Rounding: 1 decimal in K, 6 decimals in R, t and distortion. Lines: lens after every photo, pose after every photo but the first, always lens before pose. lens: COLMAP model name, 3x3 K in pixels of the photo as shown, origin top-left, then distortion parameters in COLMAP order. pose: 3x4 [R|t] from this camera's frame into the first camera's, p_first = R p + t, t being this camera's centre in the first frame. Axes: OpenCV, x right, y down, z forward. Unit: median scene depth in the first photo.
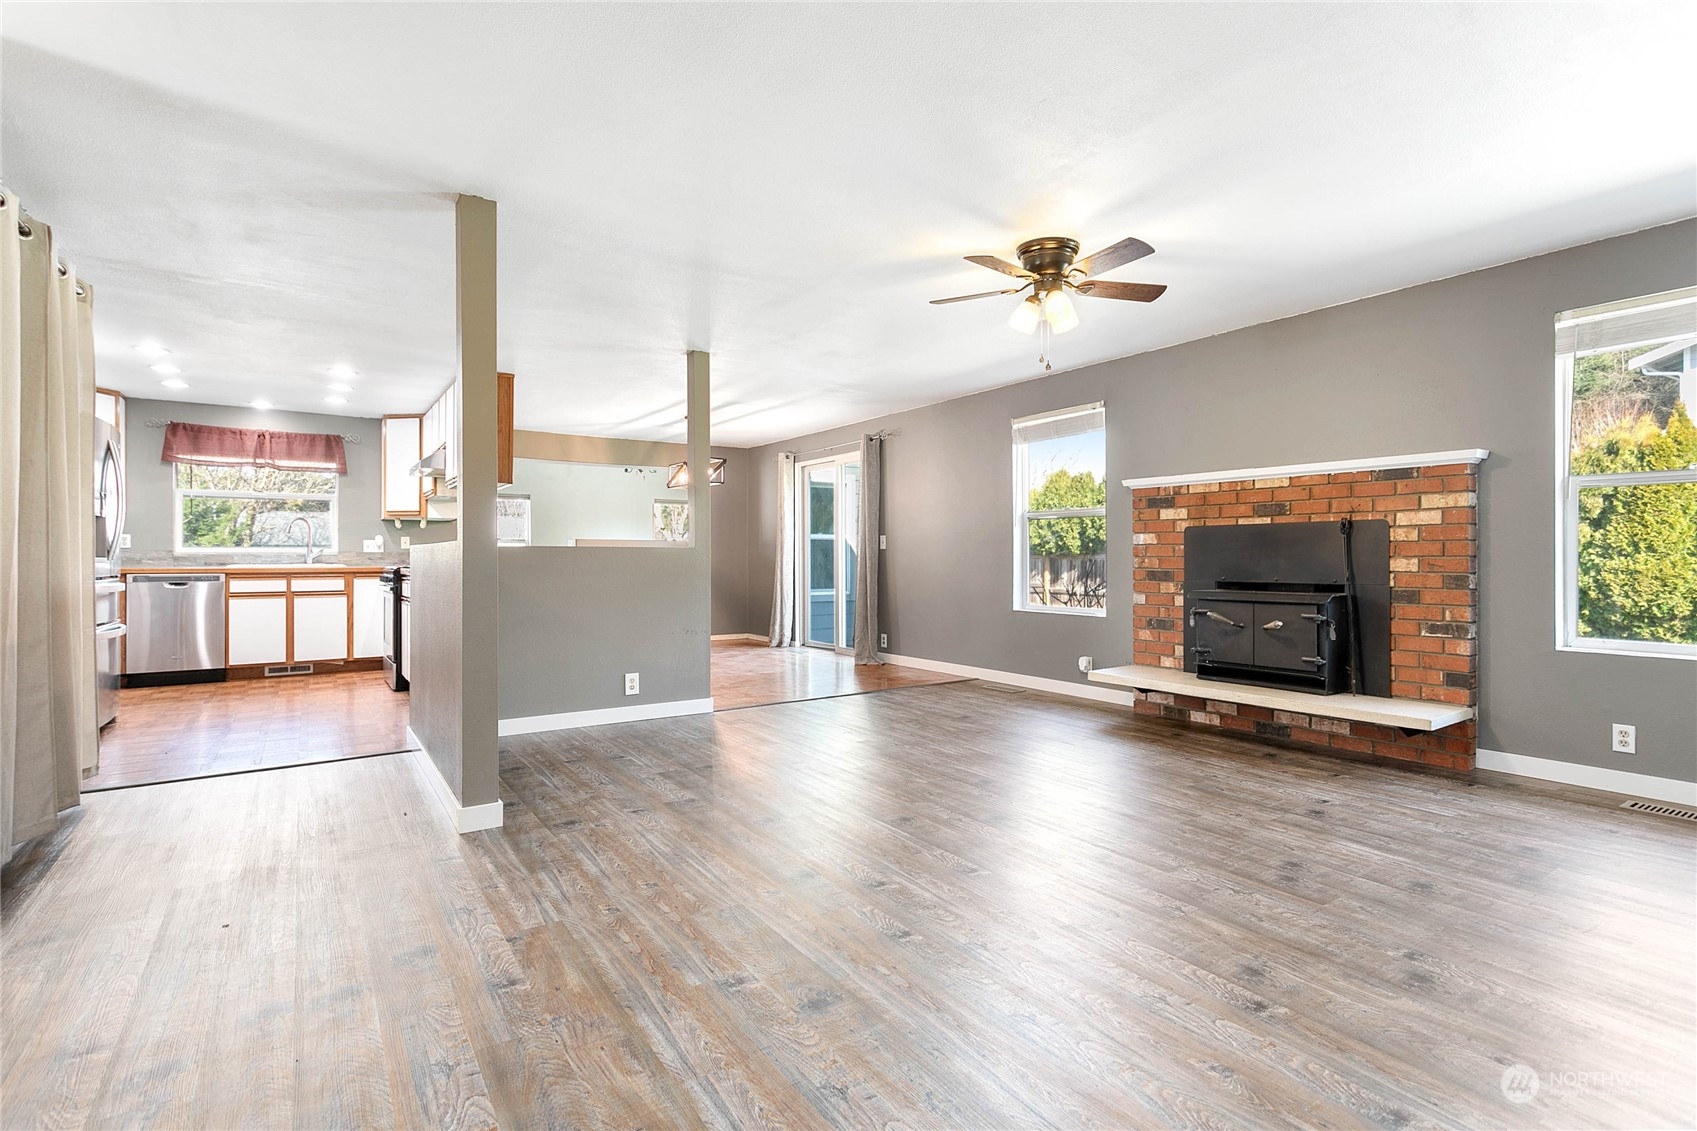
lens RADIAL K [[801.1, 0, 848.5], [0, 801.1, 565.5], [0, 0, 1]] dist [0.003926, 0.000615]
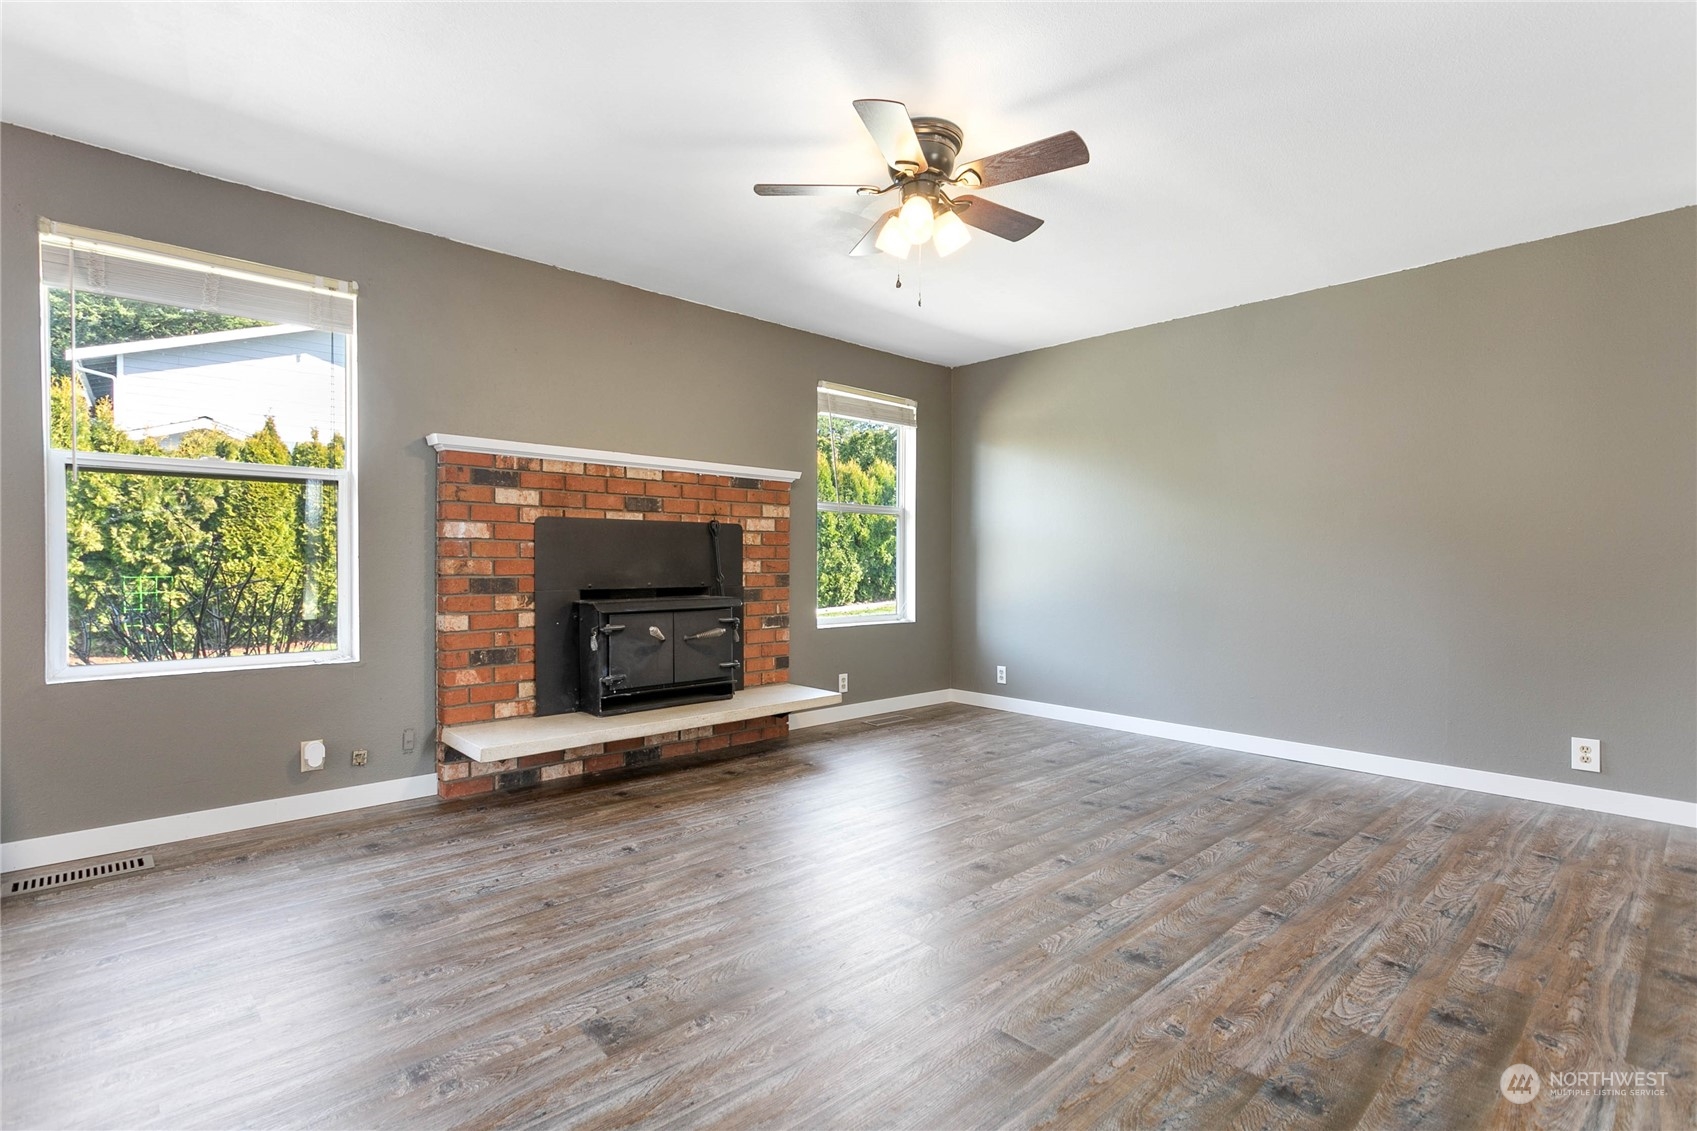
lens RADIAL K [[801.1, 0, 848.5], [0, 801.1, 565.5], [0, 0, 1]] dist [0.003926, 0.000615]
pose [[-0.151358, -0.004416, 0.988469, -0.373256], [0.007763, 0.999954, 0.005656, -0.006532], [-0.988449, 0.008530, -0.151316, 0.919585]]
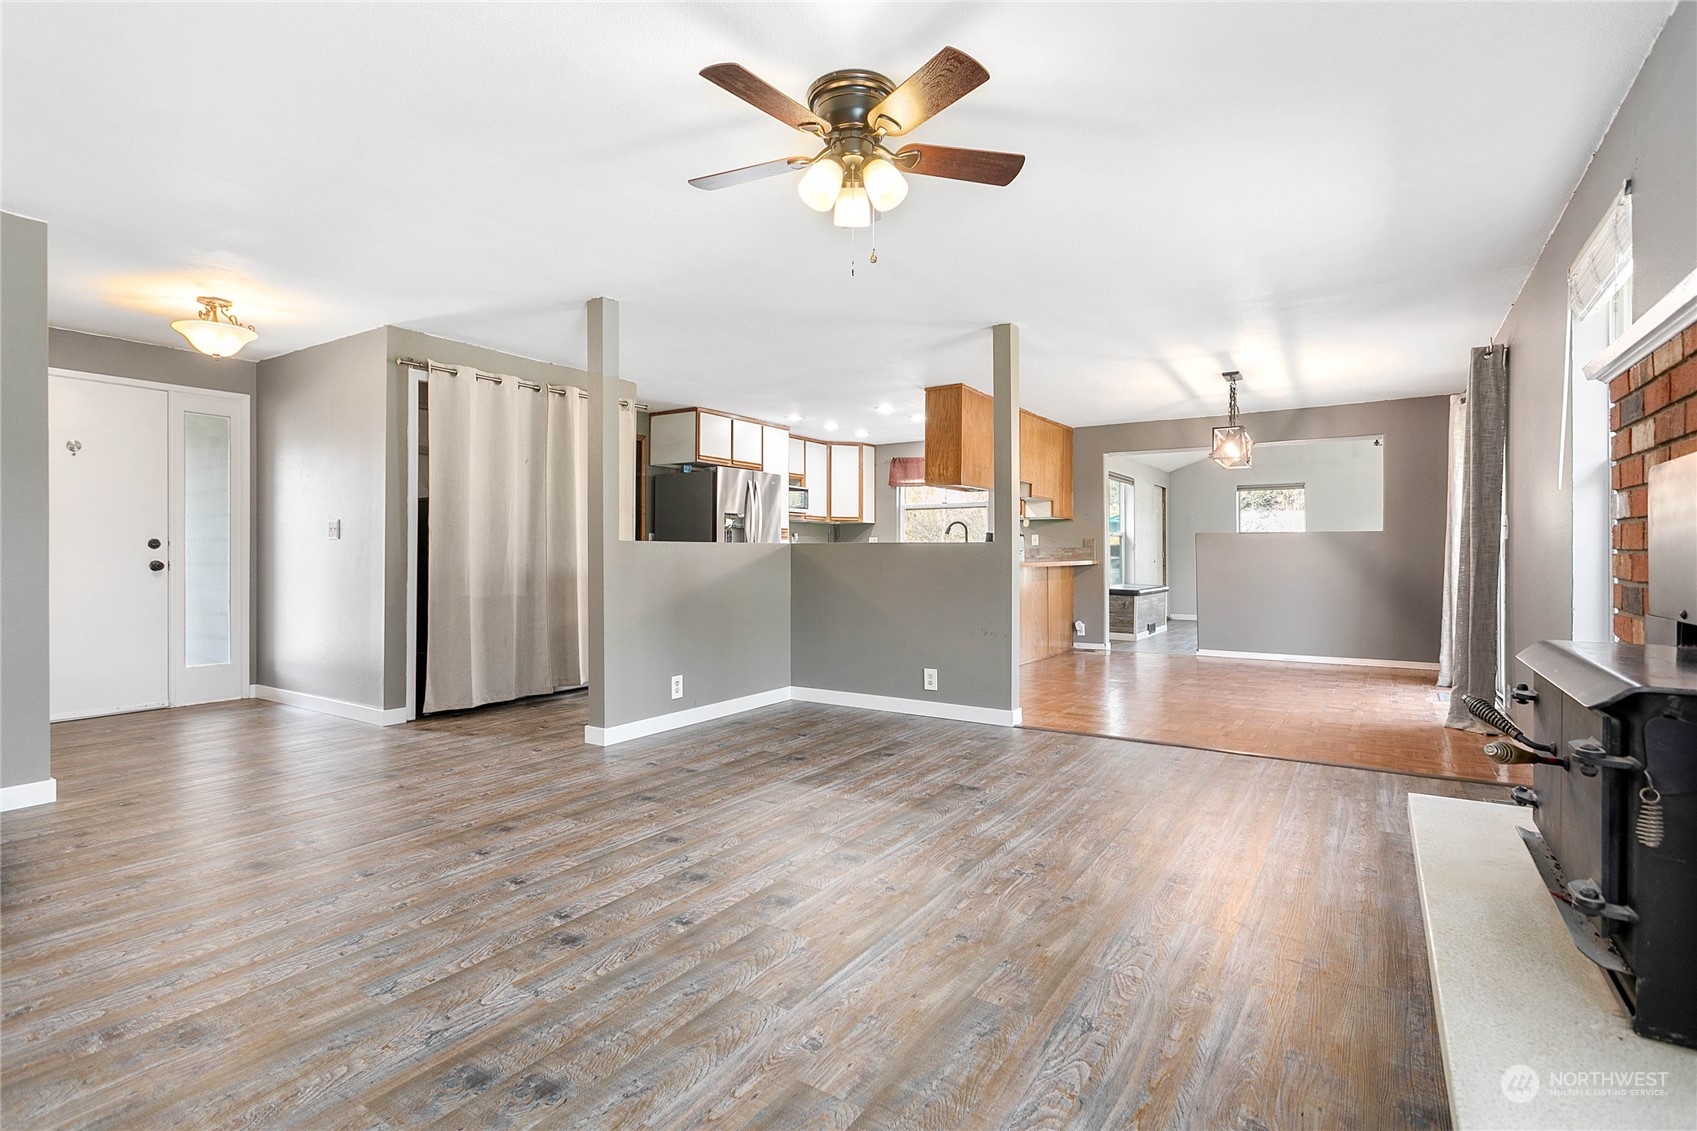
lens RADIAL K [[801.1, 0, 848.5], [0, 801.1, 565.5], [0, 0, 1]] dist [0.003926, 0.000615]
pose [[0.383348, 0.011691, -0.923530, 0.681915], [-0.008332, 0.999923, 0.009200, -0.003724], [0.923566, 0.004168, 0.383416, 0.576135]]
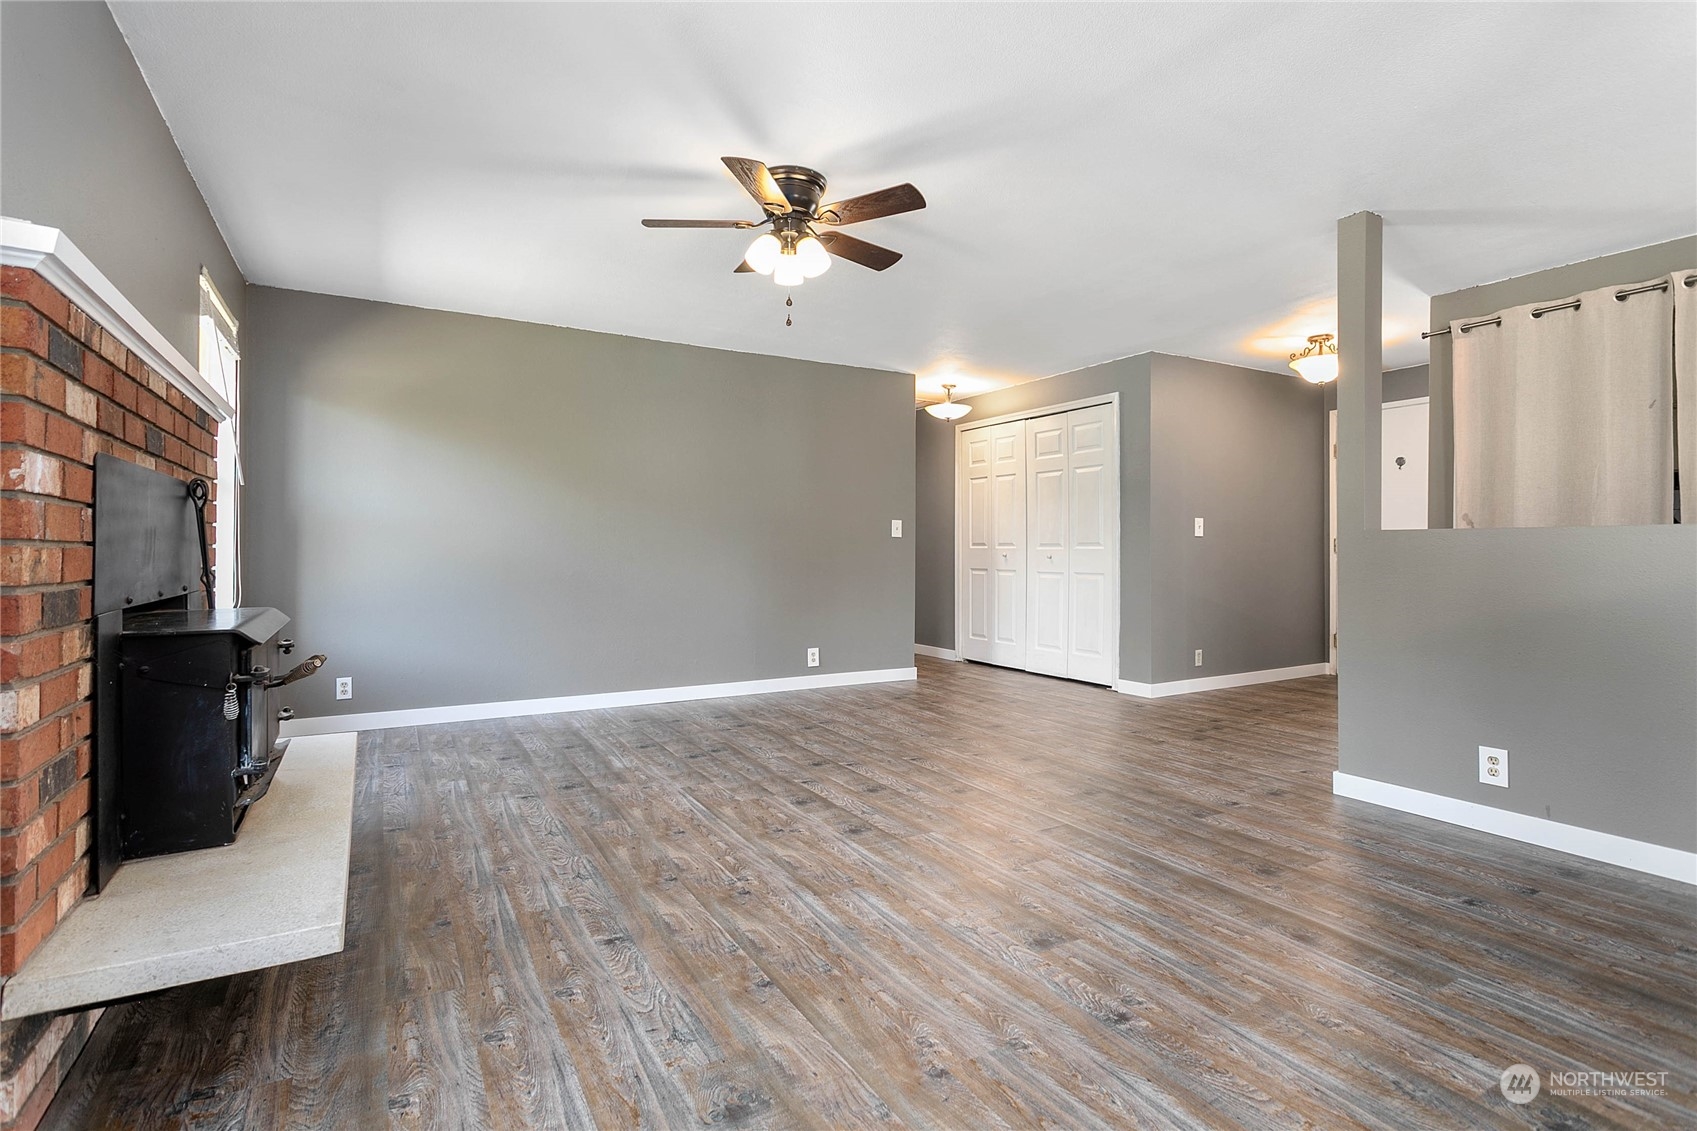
lens RADIAL K [[811.8, 0, 846.4], [0, 811.8, 544.9], [0, 0, 1]] dist [0.003429, 0.000592]
pose [[-0.997448, -0.000108, 0.071392, 0.100185], [0.000096, 0.999996, 0.002855, -0.010835], [-0.071392, 0.002855, -0.997444, 1.446891]]
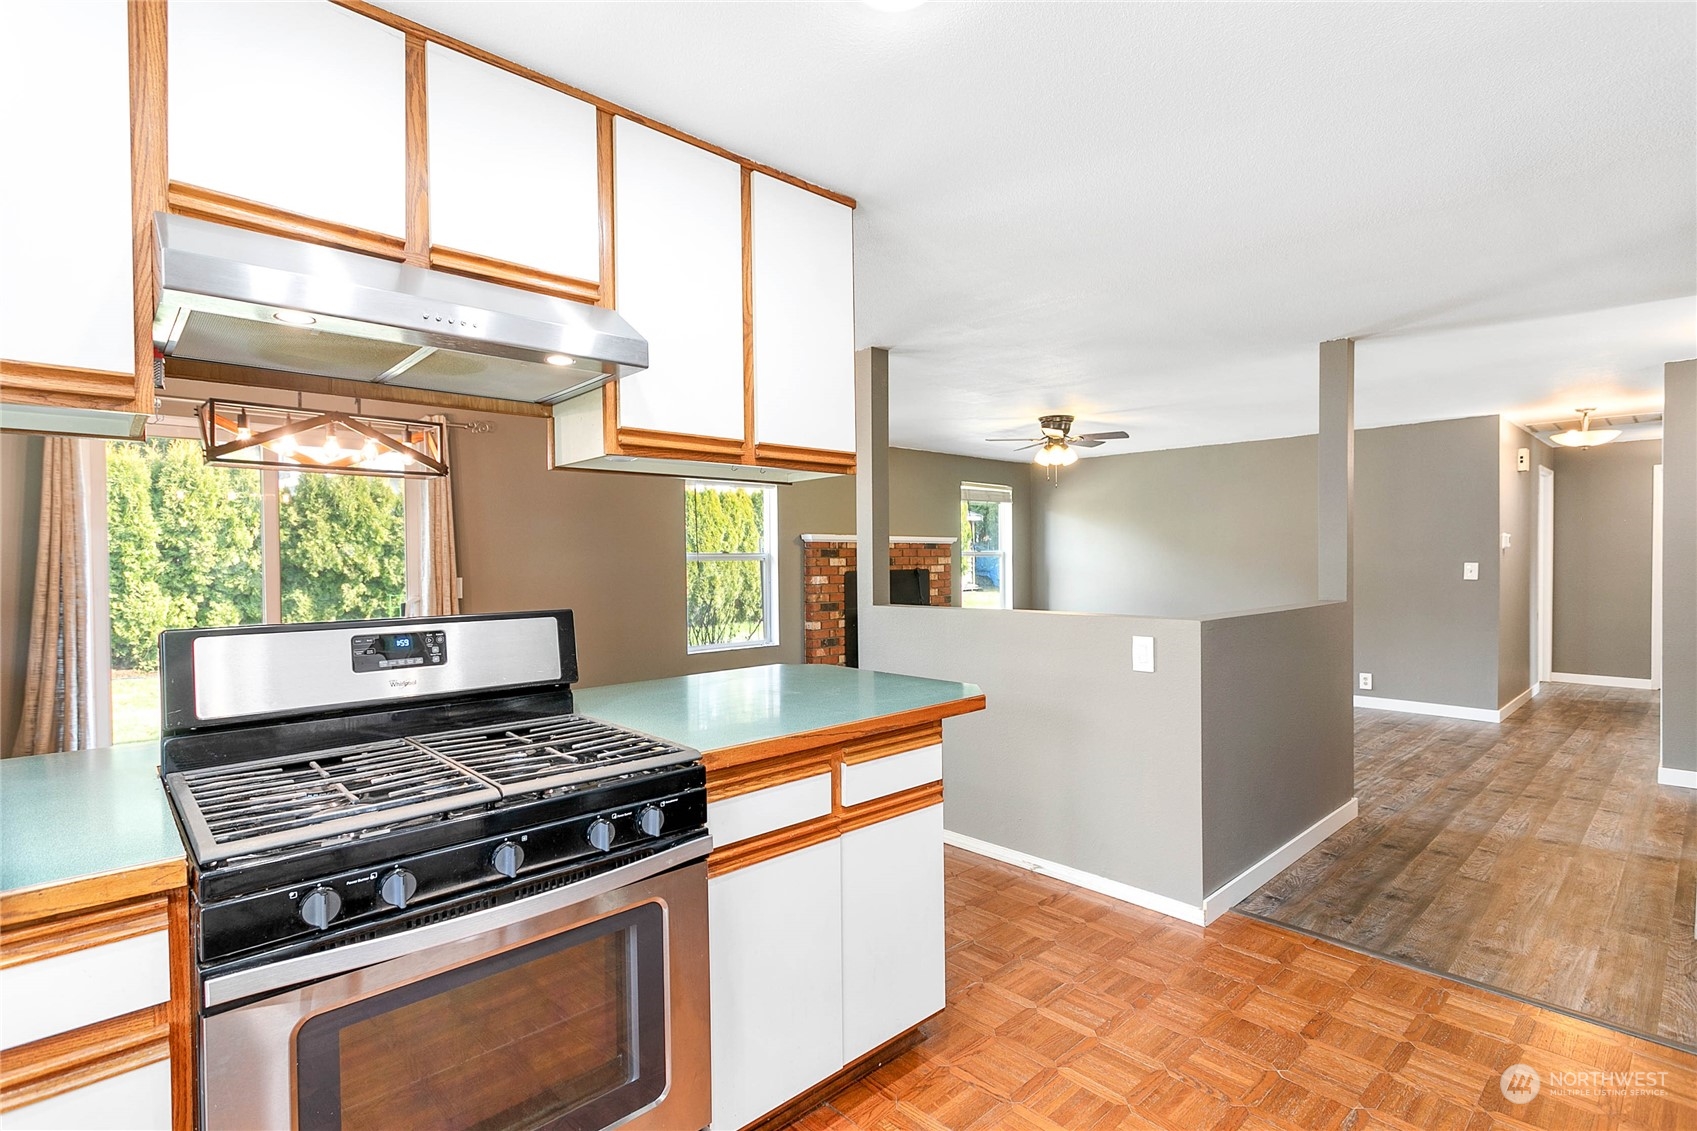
lens RADIAL K [[806.1, 0, 848.5], [0, 806.1, 565.5], [0, 0, 1]] dist [-0.003152, -0.000070]
pose [[-0.151434, -0.004780, 0.988456, -1.104745], [0.021592, 0.999734, 0.008143, -0.077601], [-0.988232, 0.022576, -0.151290, 1.339080]]
